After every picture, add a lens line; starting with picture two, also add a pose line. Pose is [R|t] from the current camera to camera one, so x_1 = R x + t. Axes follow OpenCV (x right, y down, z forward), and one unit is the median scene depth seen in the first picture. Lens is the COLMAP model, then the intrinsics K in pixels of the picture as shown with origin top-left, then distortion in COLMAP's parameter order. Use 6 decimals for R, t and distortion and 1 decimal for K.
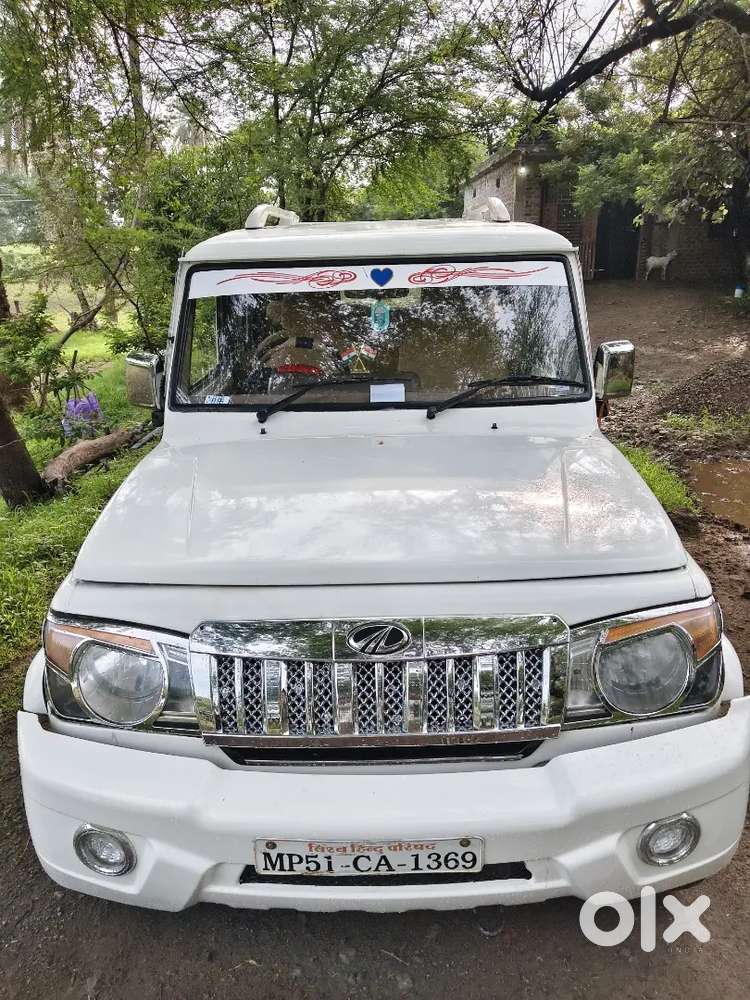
lens RADIAL K [[792.1, 0, 386.8], [0, 792.1, 498.8], [0, 0, 1]] dist [0.067492, -0.143583]
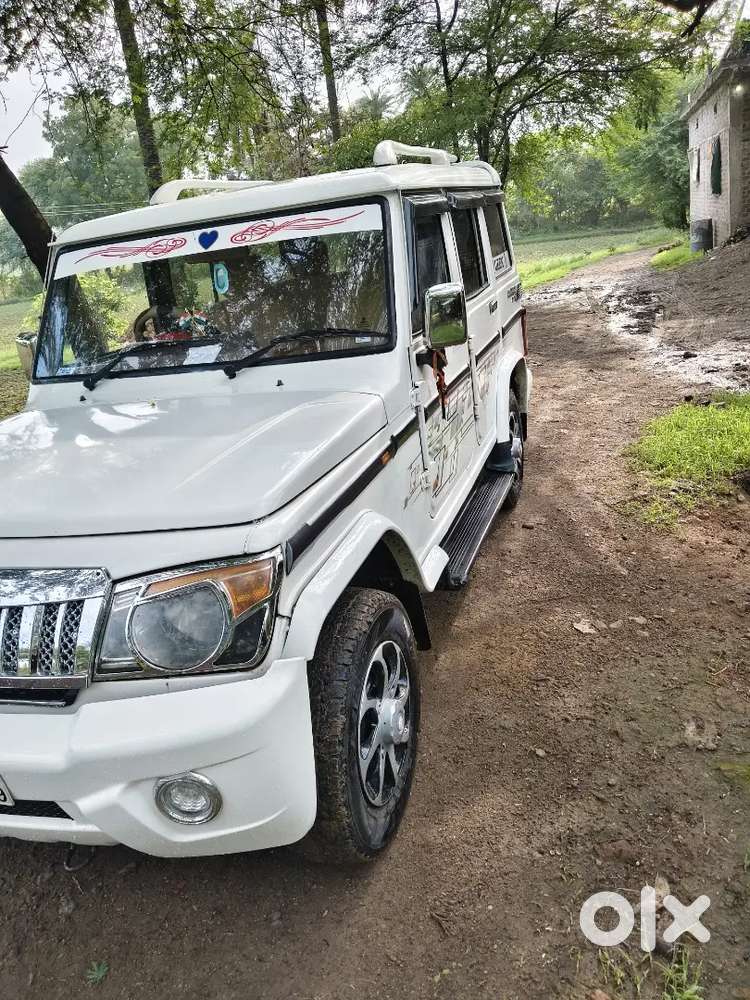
lens RADIAL K [[792.1, 0, 386.8], [0, 792.1, 498.8], [0, 0, 1]] dist [0.067492, -0.143583]
pose [[0.950210, -0.009397, -0.311469, 0.556127], [0.022587, 0.998993, 0.038769, 0.016944], [0.310791, -0.043874, 0.949465, 0.098775]]
